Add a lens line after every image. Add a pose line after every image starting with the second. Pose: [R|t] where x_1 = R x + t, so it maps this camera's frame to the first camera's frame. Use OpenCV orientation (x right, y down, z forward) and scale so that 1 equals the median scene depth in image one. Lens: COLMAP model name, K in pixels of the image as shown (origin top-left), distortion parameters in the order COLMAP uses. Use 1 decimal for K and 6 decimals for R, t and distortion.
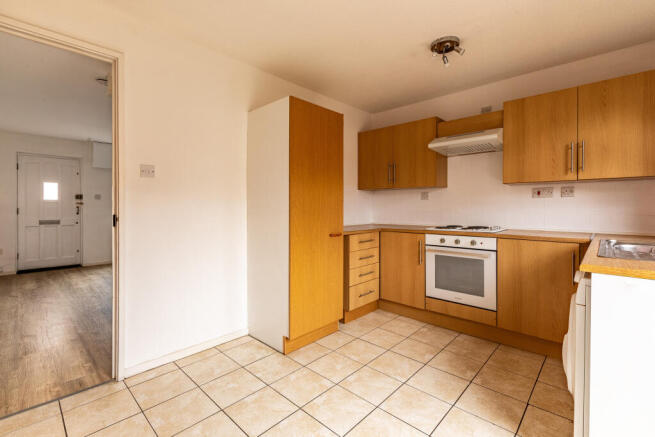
lens RADIAL K [[296.7, 0, 333.5], [0, 296.7, 208.3], [0, 0, 1]] dist [0.000426, -0.000028]
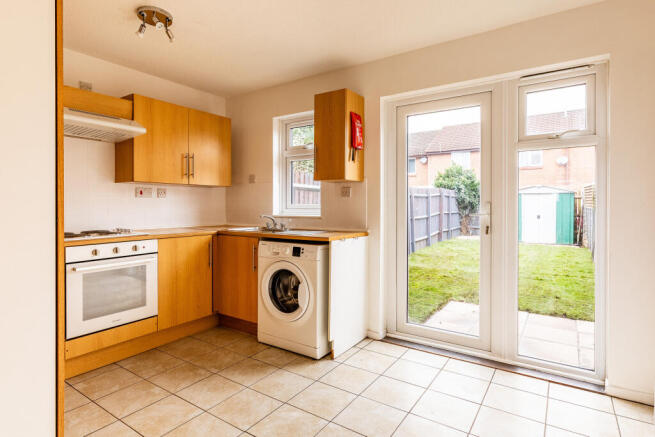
lens RADIAL K [[345.5, 0, 314.1], [0, 345.5, 206.7], [0, 0, 1]] dist [0.000529, -0.000298]
pose [[-0.130440, -0.005477, 0.991441, -0.632224], [0.002165, 0.999981, 0.005809, -0.010546], [-0.991454, 0.002904, -0.130426, 0.644326]]
